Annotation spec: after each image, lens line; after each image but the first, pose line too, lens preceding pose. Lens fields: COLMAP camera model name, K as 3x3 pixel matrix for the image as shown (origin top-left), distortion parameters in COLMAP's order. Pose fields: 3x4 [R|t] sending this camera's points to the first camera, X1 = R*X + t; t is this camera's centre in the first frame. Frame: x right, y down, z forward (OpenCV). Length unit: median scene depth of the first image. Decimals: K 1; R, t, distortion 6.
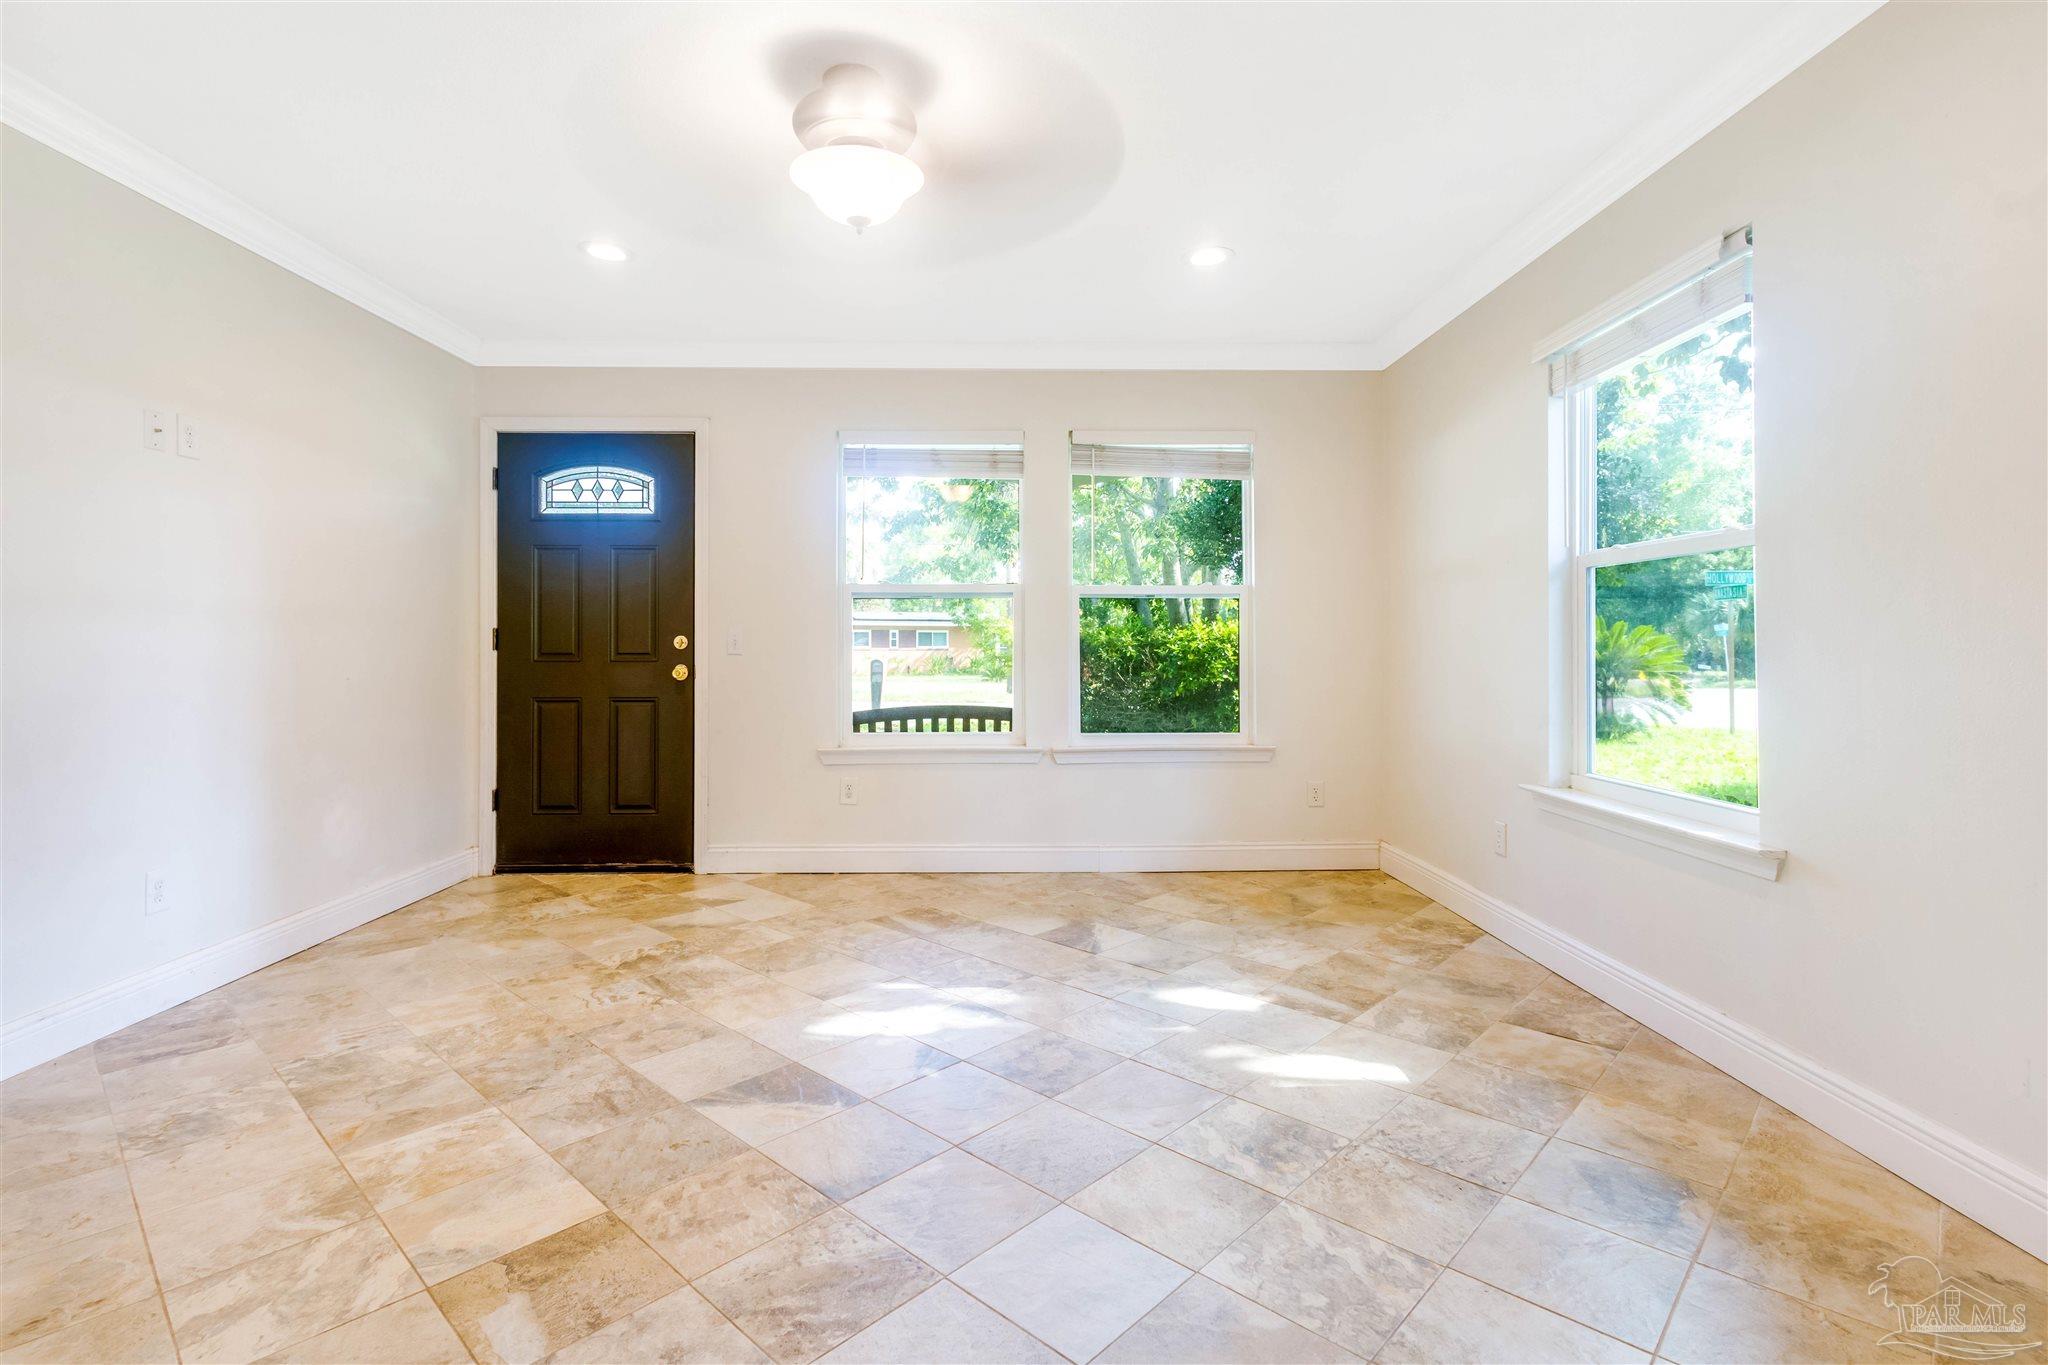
lens RADIAL K [[967.2, 0, 1025.7], [0, 967.2, 649.7], [0, 0, 1]] dist [0.011650, -0.003136]
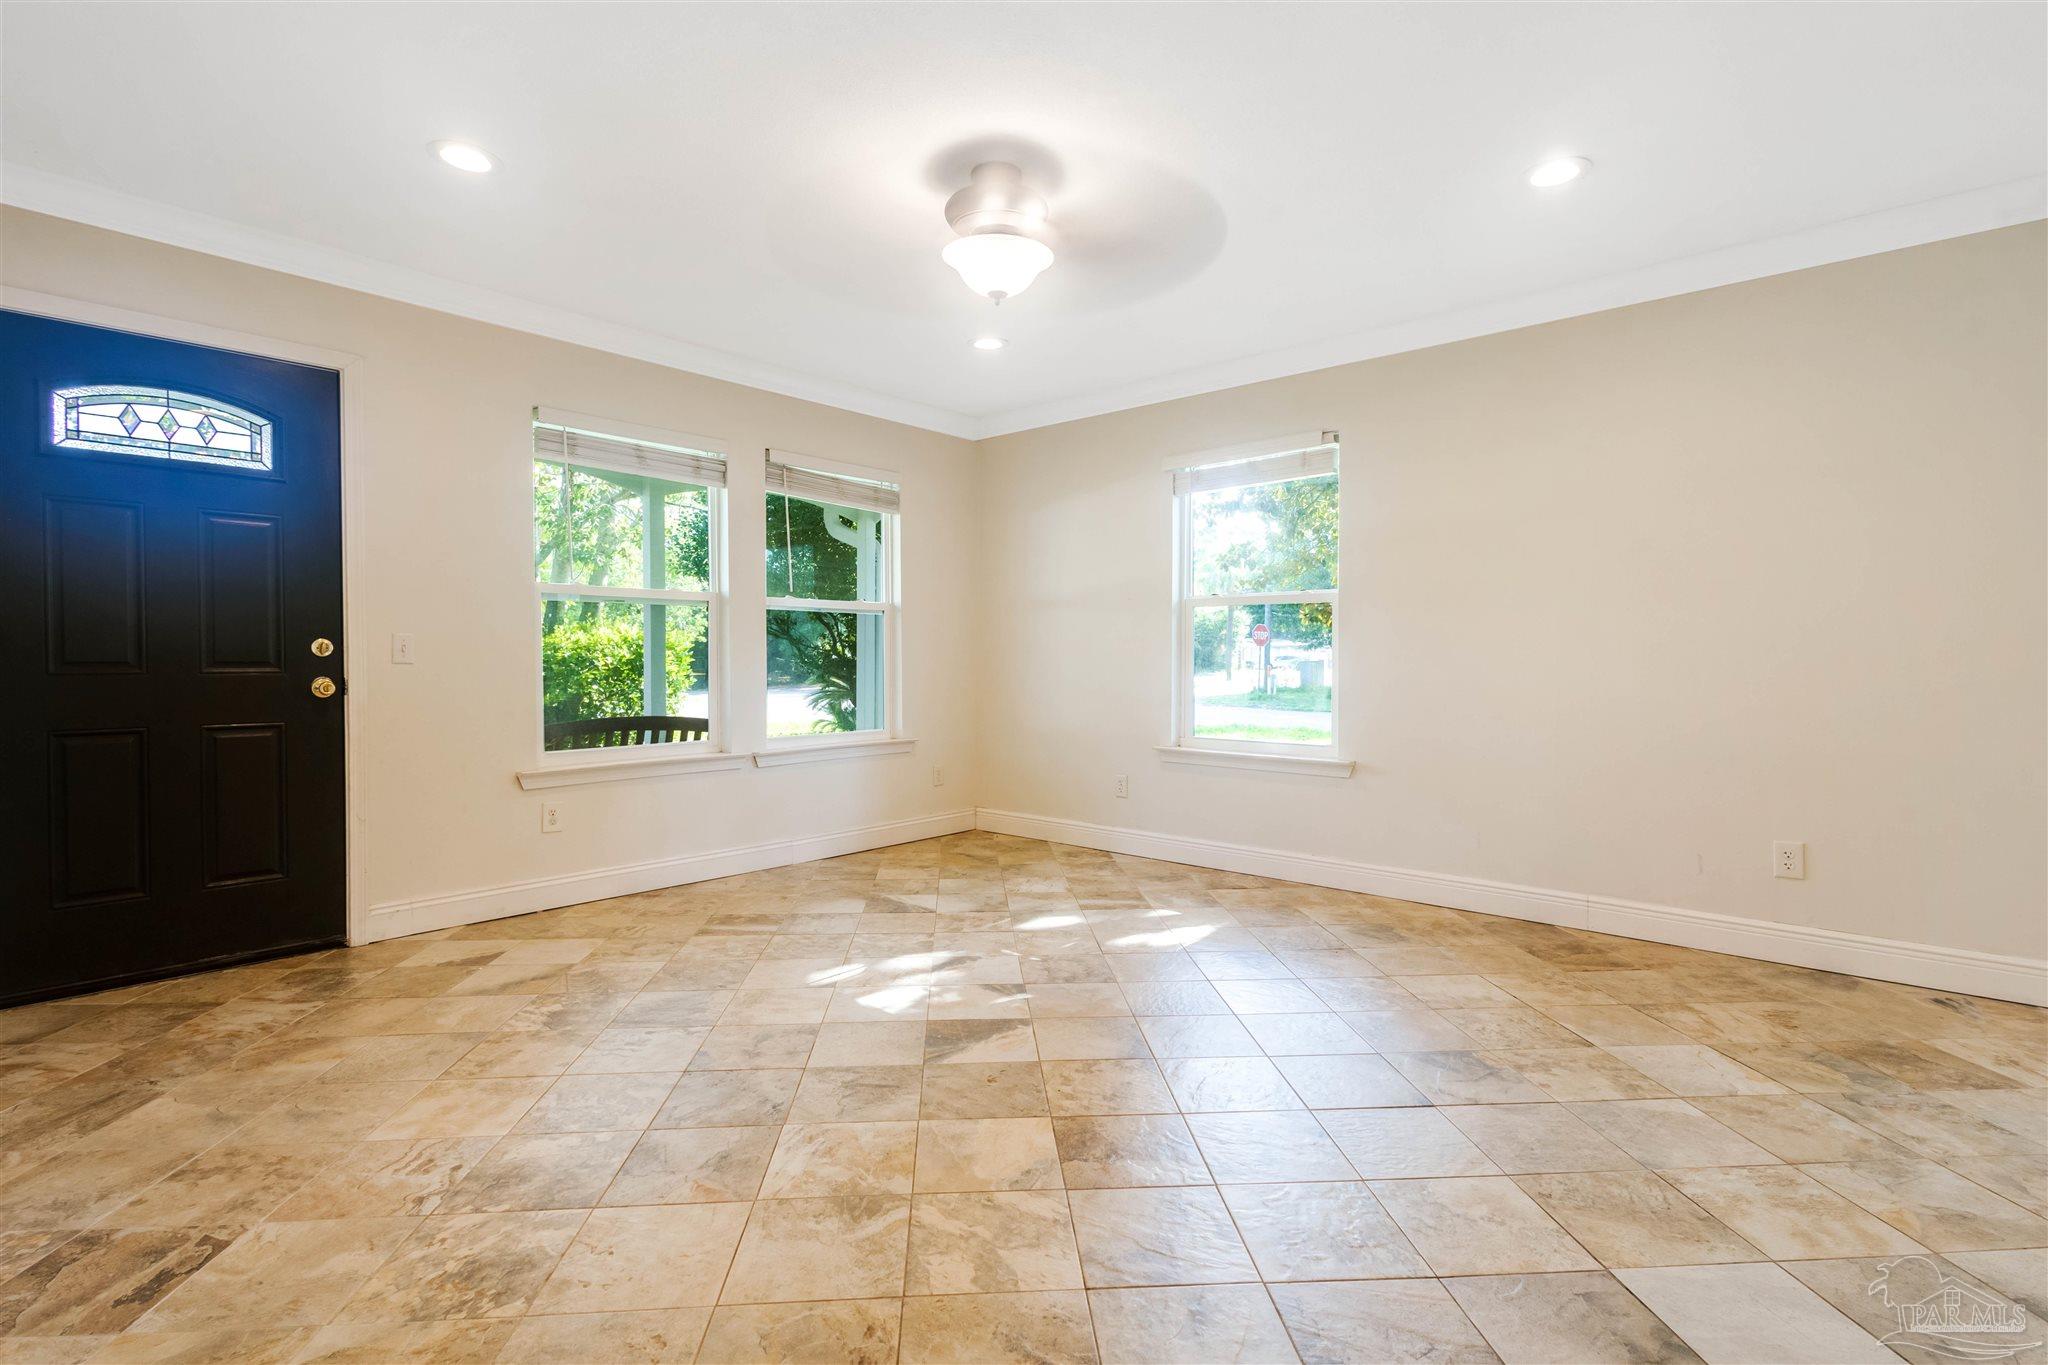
lens RADIAL K [[967.2, 0, 1017.8], [0, 967.2, 685.1], [0, 0, 1]] dist [0.011650, -0.003136]
pose [[0.681655, -0.018484, 0.731441, -0.757365], [-0.000721, 0.999663, 0.025934, 0.002279], [-0.731674, -0.018205, 0.681412, 0.120114]]
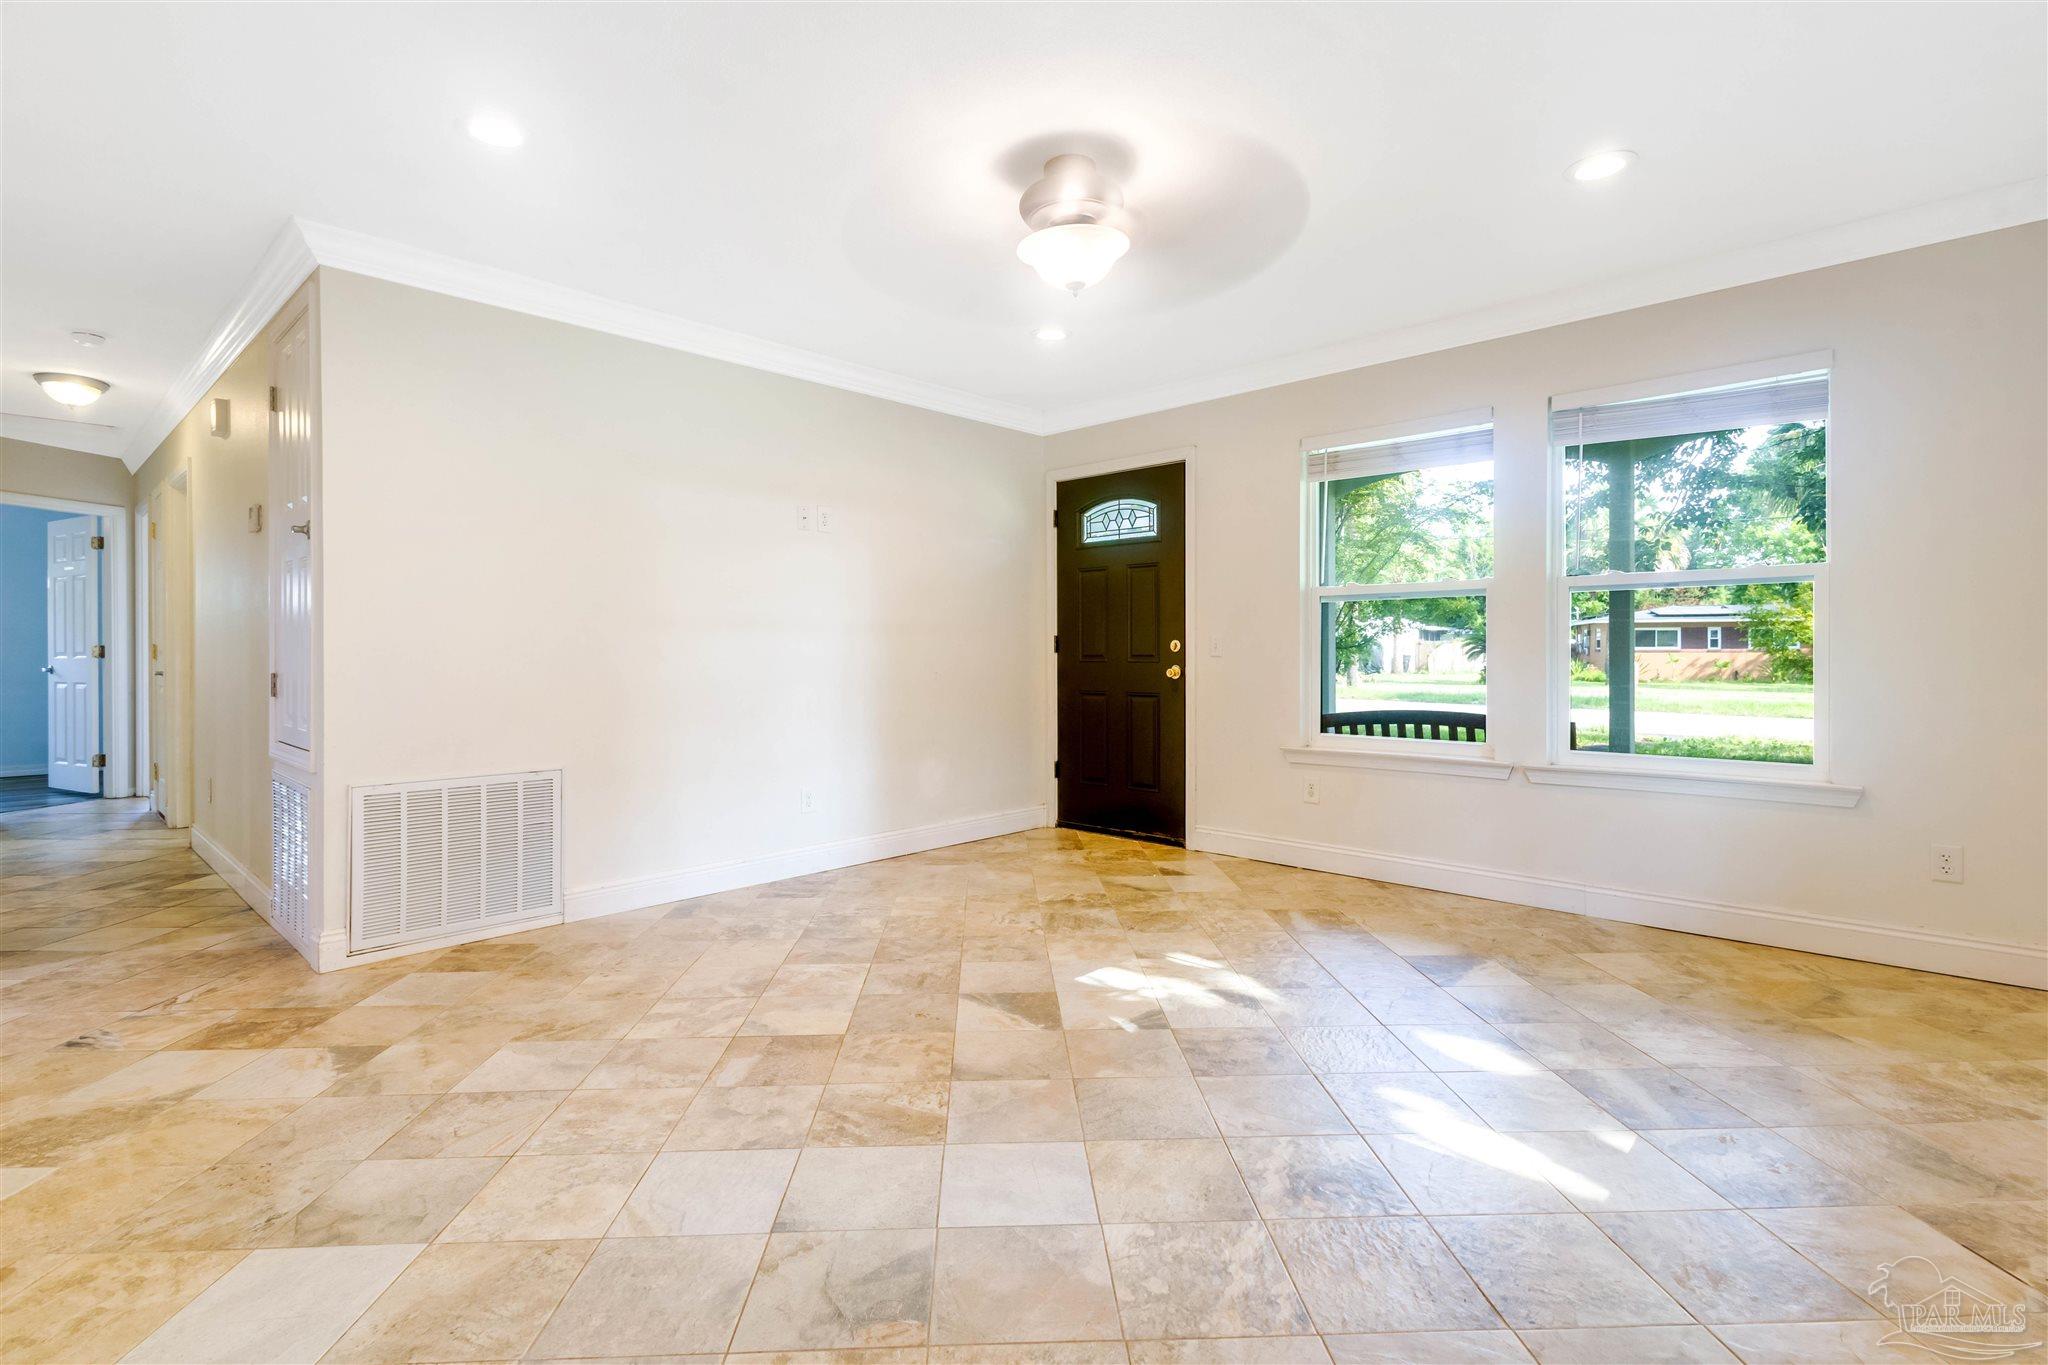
lens RADIAL K [[967.2, 0, 1025.7], [0, 967.2, 648.4], [0, 0, 1]] dist [0.011650, -0.003136]
pose [[0.712248, -0.003960, -0.701916, 0.449187], [0.001339, 0.999990, -0.004283, 0.001197], [0.701926, 0.002111, 0.712247, 0.085314]]
